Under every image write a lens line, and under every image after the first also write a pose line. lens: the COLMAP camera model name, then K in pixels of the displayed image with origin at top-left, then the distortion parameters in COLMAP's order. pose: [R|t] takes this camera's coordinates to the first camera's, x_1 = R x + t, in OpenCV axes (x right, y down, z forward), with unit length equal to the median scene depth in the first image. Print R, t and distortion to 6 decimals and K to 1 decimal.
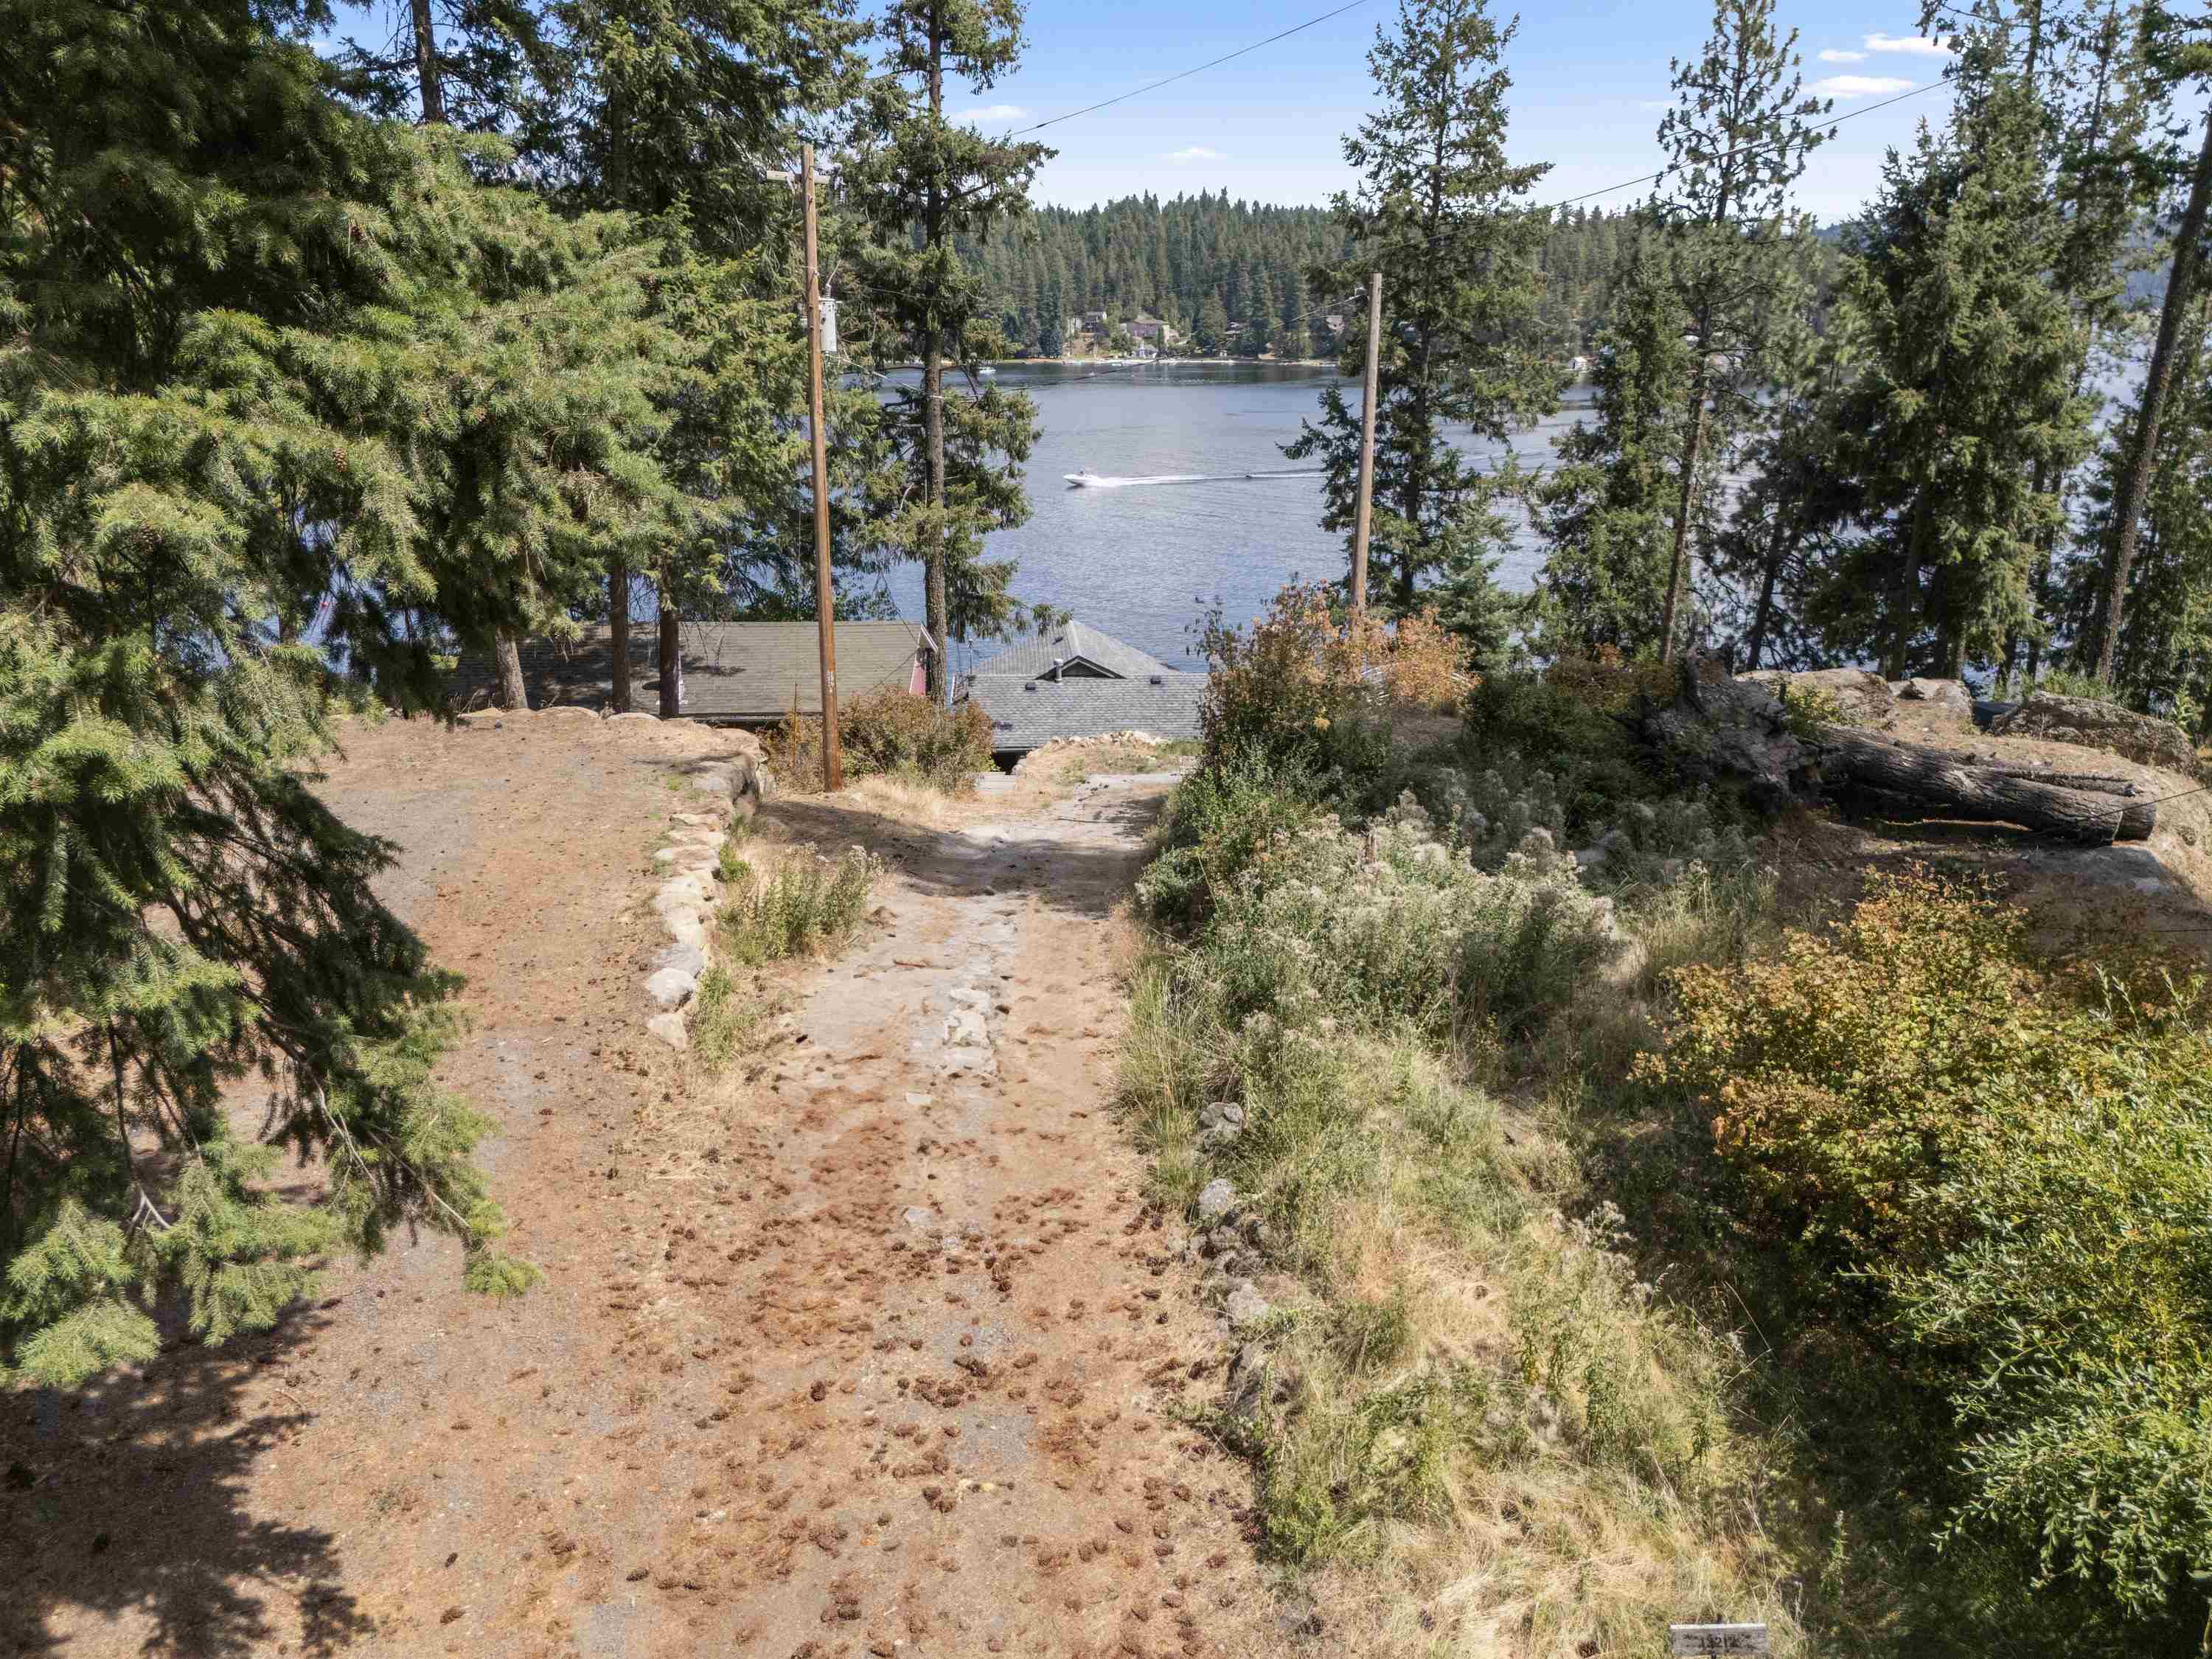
lens RADIAL K [[1648.5, 0, 1106.0], [0, 1648.5, 829.5], [0, 0, 1]] dist [0.035749, -0.005369]
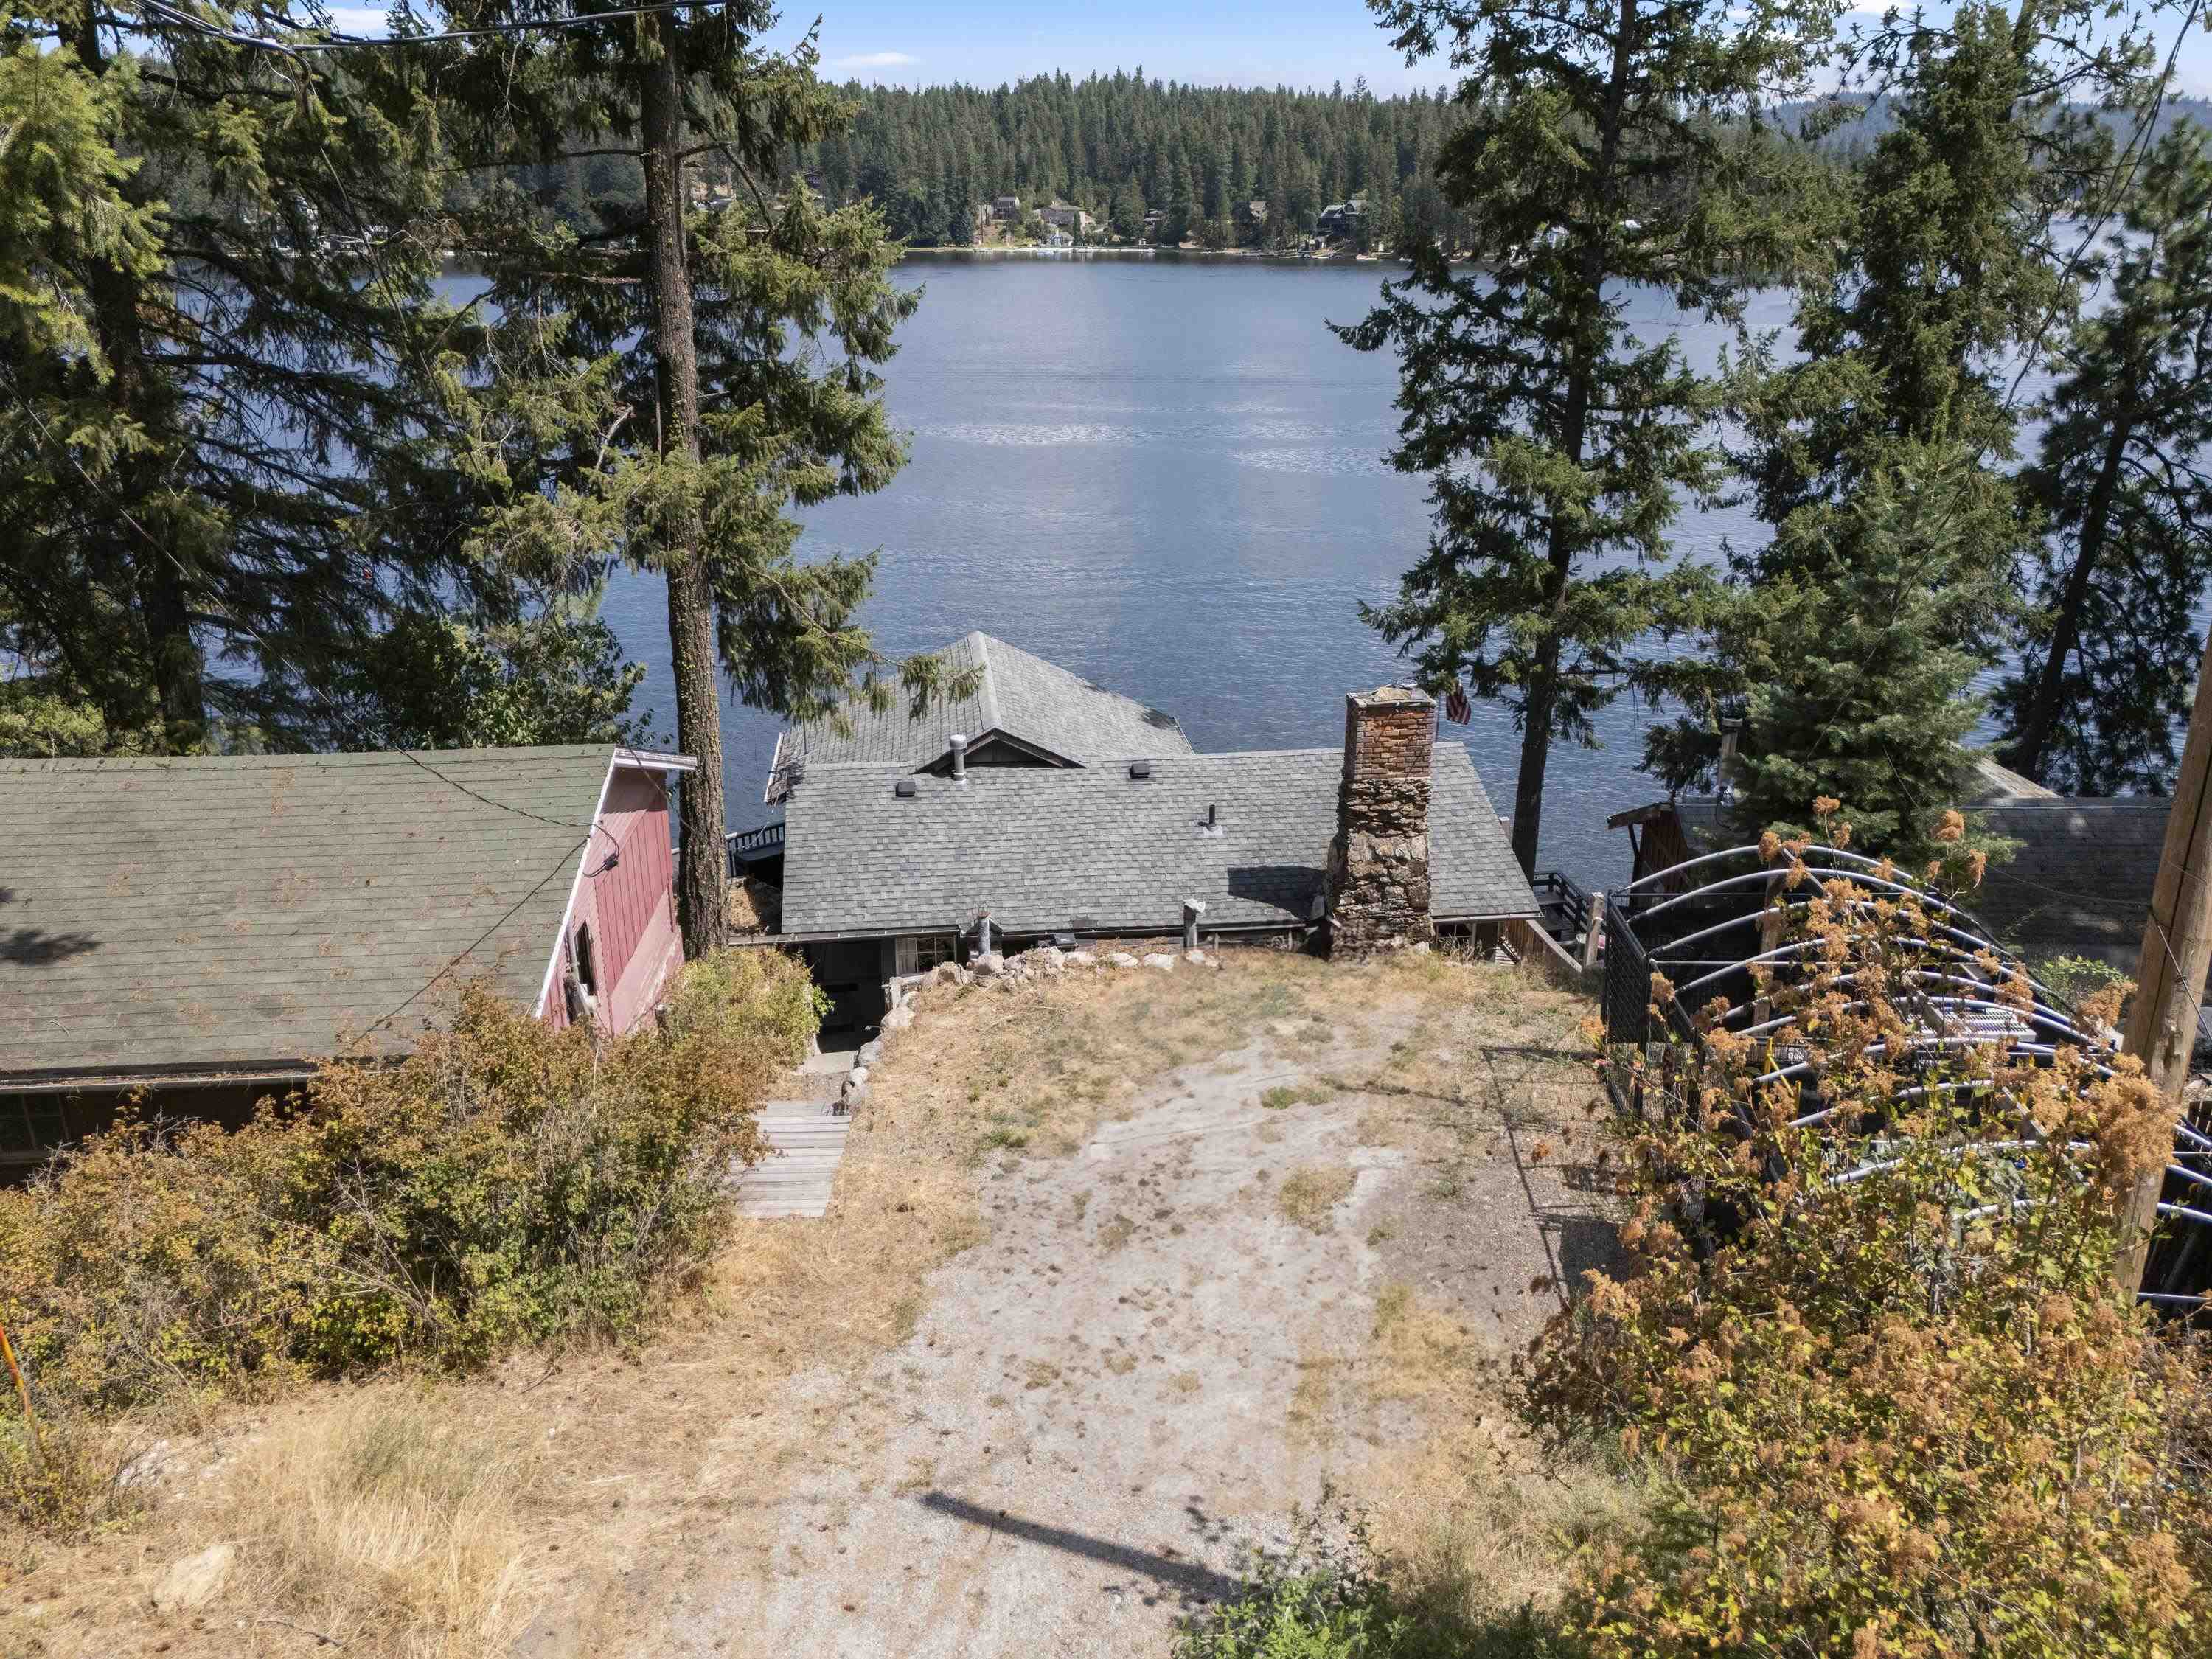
lens RADIAL K [[1648.5, 0, 1106.0], [0, 1648.5, 829.5], [0, 0, 1]] dist [0.035749, -0.005369]
pose [[0.998763, -0.015164, 0.047354, -0.005925], [0.012334, 0.998152, 0.059508, -0.094359], [-0.048169, -0.058850, 0.997104, 0.420722]]
